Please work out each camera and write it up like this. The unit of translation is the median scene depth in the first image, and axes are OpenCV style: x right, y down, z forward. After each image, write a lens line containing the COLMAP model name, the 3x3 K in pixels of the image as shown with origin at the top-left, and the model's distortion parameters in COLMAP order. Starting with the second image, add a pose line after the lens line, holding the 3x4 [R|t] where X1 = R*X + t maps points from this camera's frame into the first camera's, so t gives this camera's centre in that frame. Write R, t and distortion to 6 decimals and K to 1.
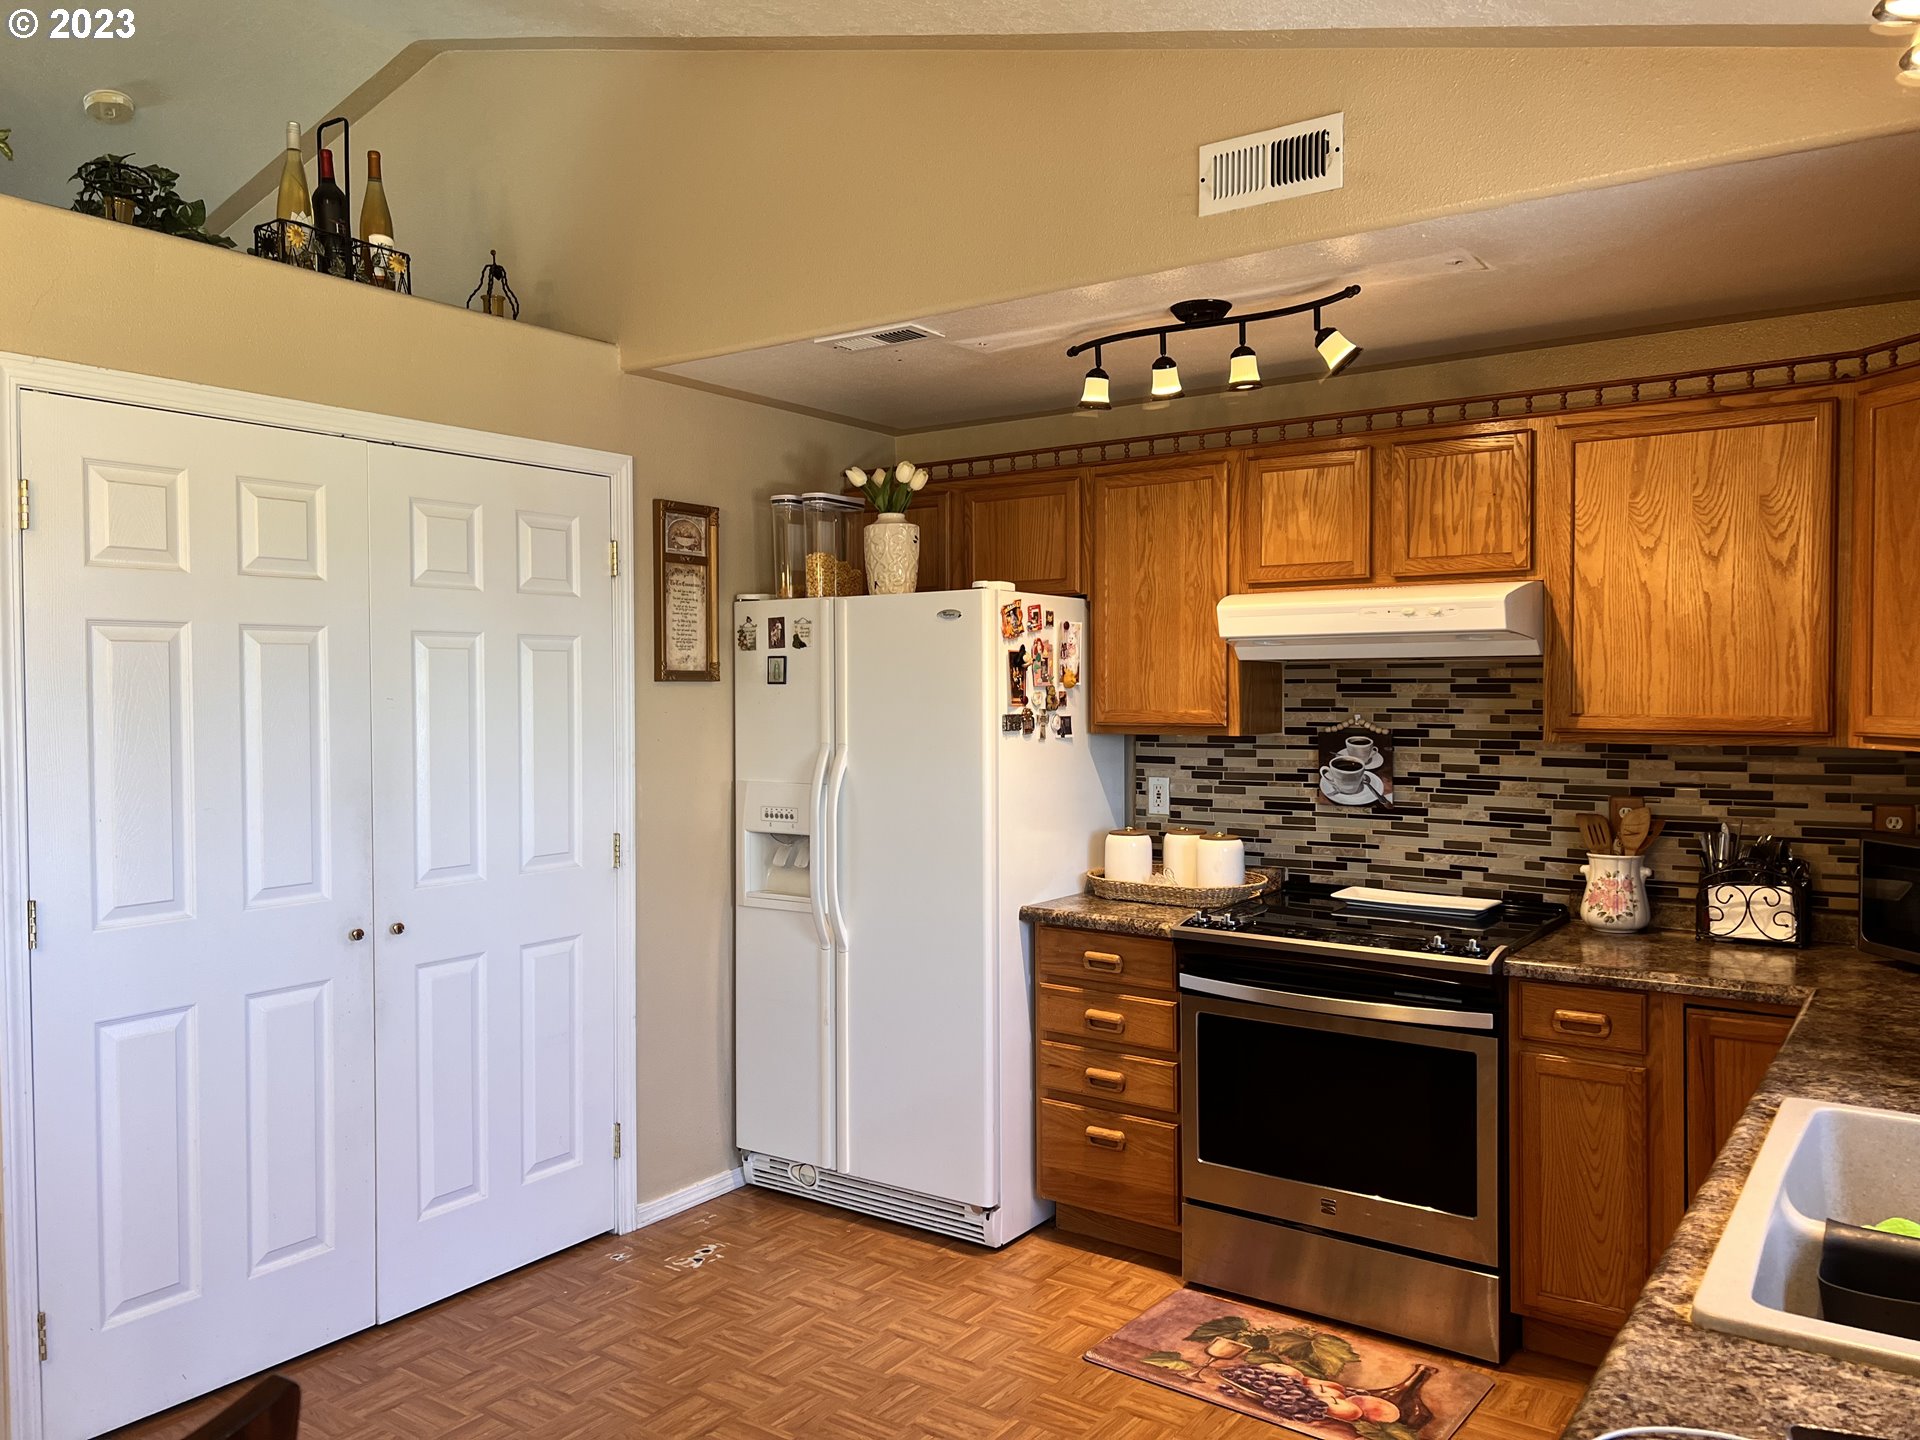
lens RADIAL K [[1430.4, 0, 959.5], [0, 1430.4, 716.8], [0, 0, 1]] dist [0.003308, -0.005115]
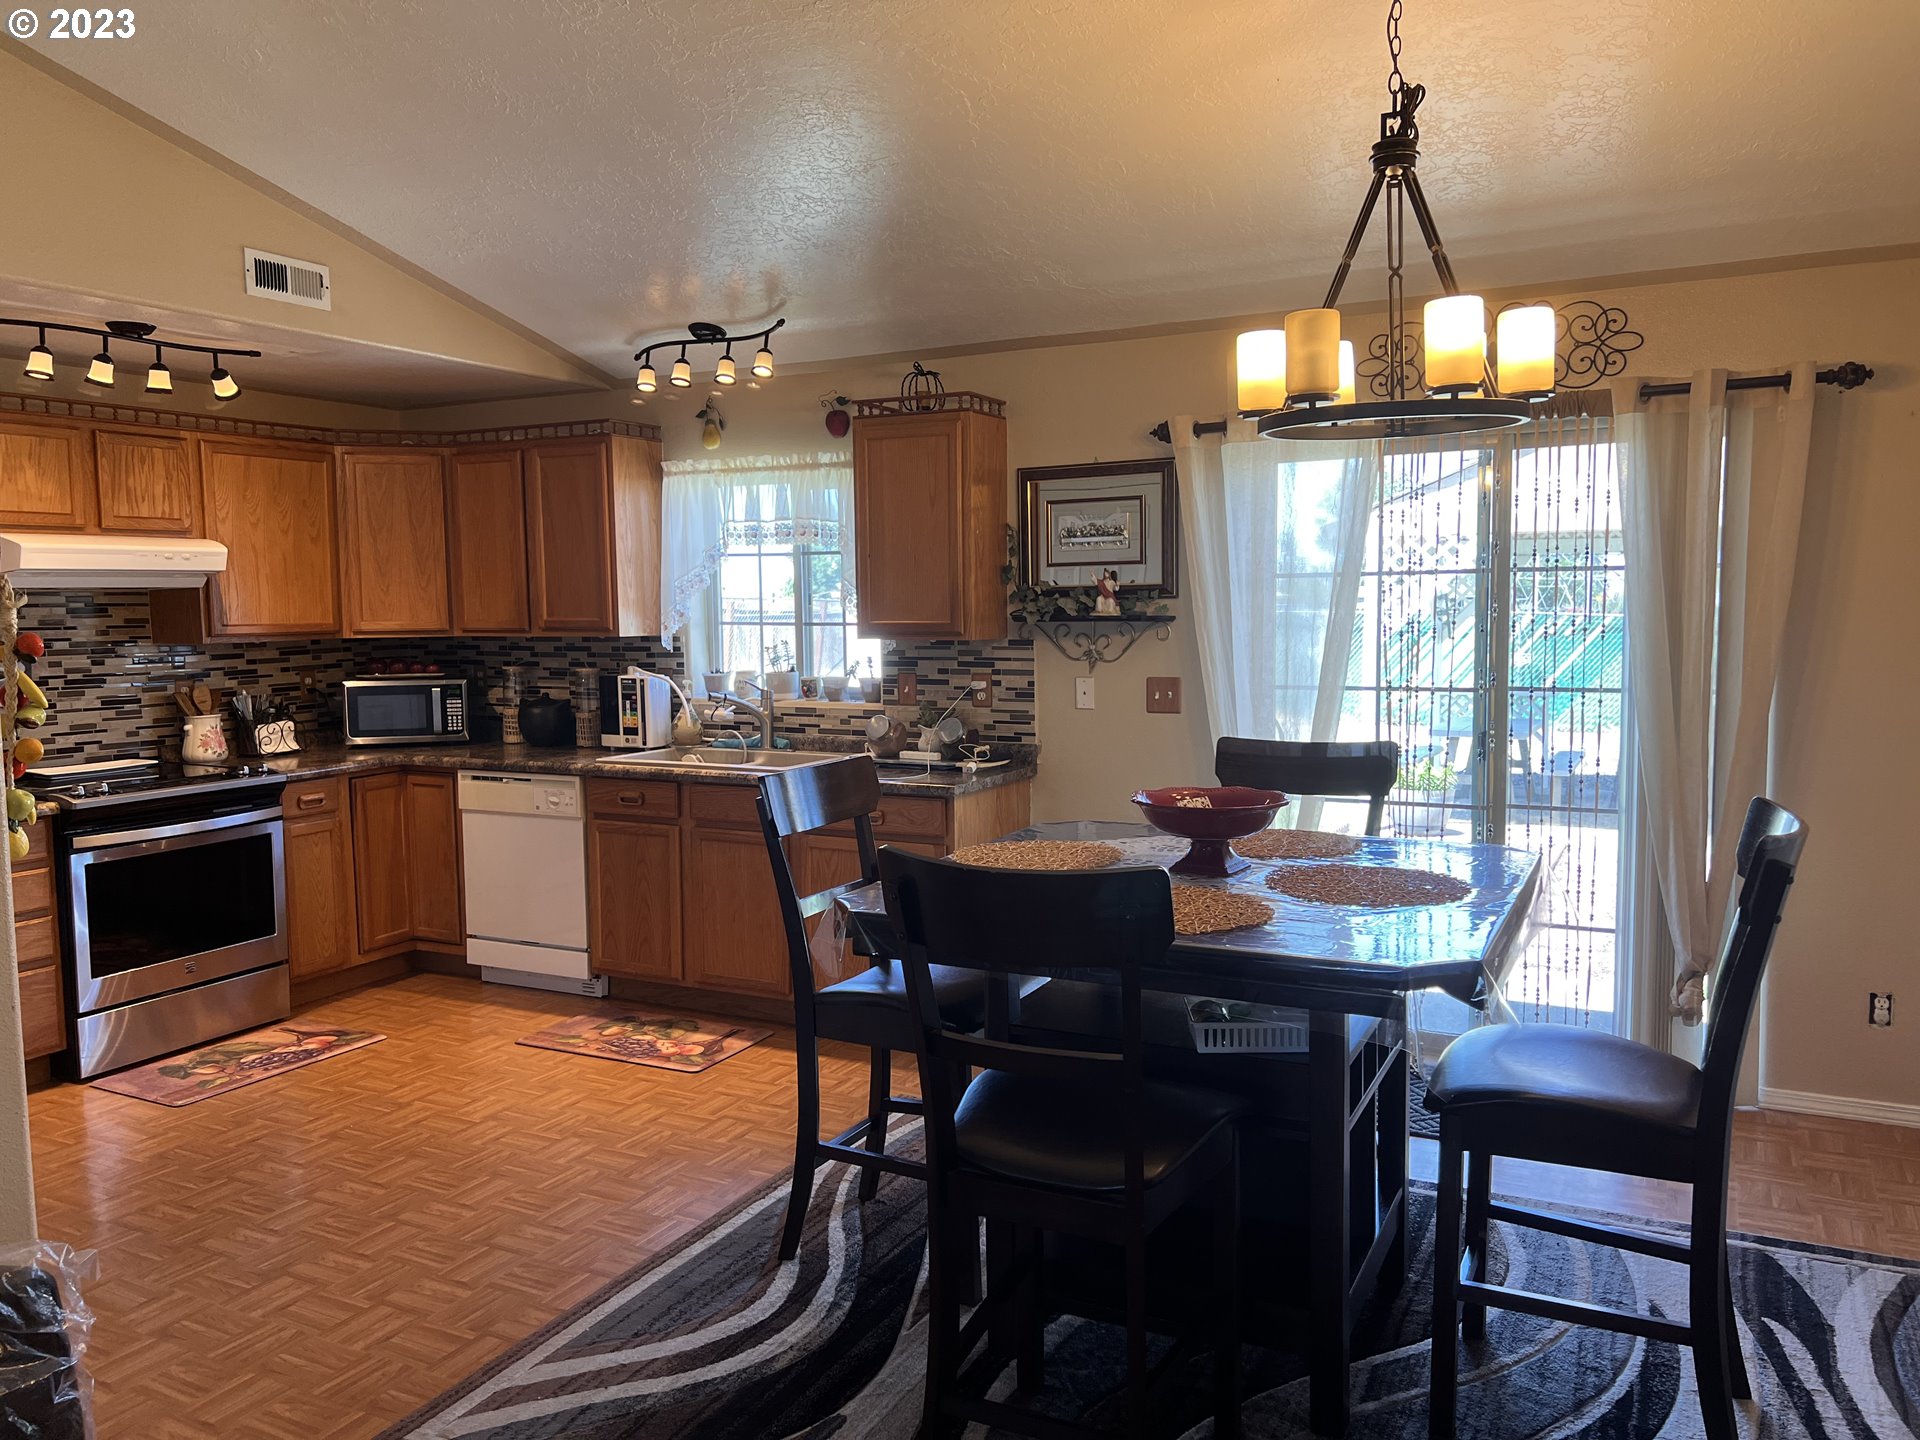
lens RADIAL K [[1430.4, 0, 958.7], [0, 1430.4, 719.6], [0, 0, 1]] dist [0.003308, -0.005115]
pose [[-0.158257, -0.079685, 0.984177, -1.251155], [0.033777, 0.995718, 0.086051, -0.006473], [-0.986820, 0.046861, -0.154888, 0.439004]]
